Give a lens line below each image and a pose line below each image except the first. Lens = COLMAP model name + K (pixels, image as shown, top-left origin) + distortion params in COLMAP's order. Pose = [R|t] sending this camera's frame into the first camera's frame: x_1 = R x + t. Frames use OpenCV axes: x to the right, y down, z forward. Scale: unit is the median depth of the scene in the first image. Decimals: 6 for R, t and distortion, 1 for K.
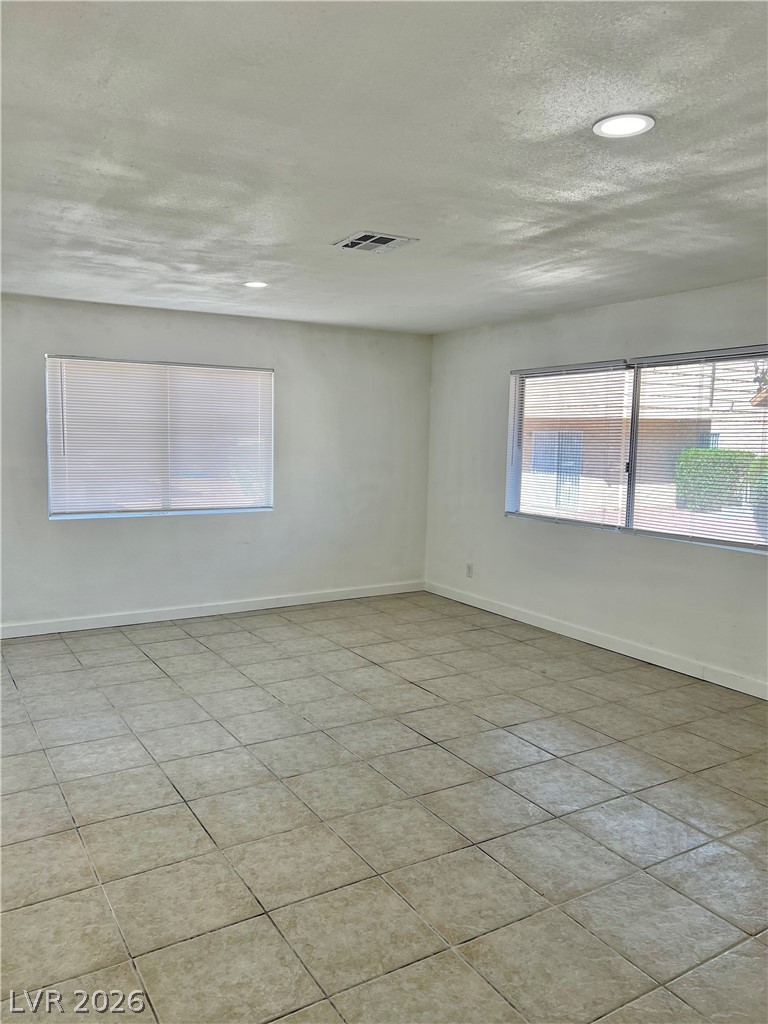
lens RADIAL K [[771.2, 0, 374.3], [0, 771.2, 517.3], [0, 0, 1]] dist [0.052195, -0.051146]
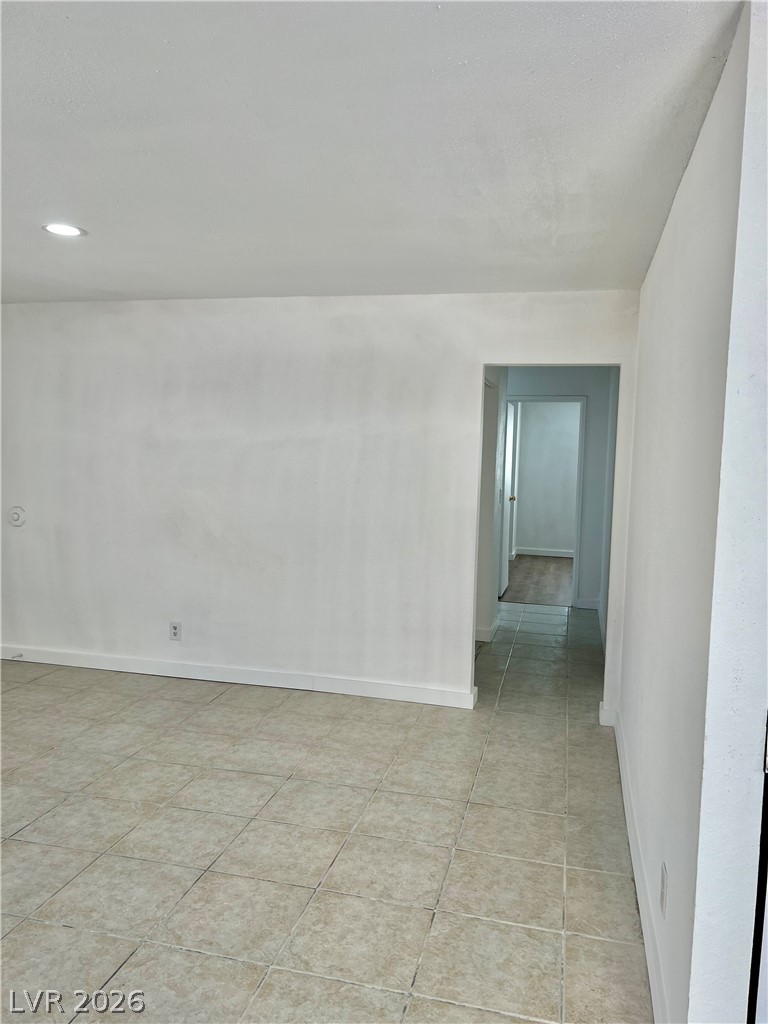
lens RADIAL K [[771.2, 0, 384.0], [0, 771.2, 514.8], [0, 0, 1]] dist [0.052195, -0.051146]
pose [[-0.705745, -0.093122, 0.702320, -0.711523], [0.041228, 0.984246, 0.171932, -0.124960], [-0.707266, 0.150296, -0.690787, 1.011892]]
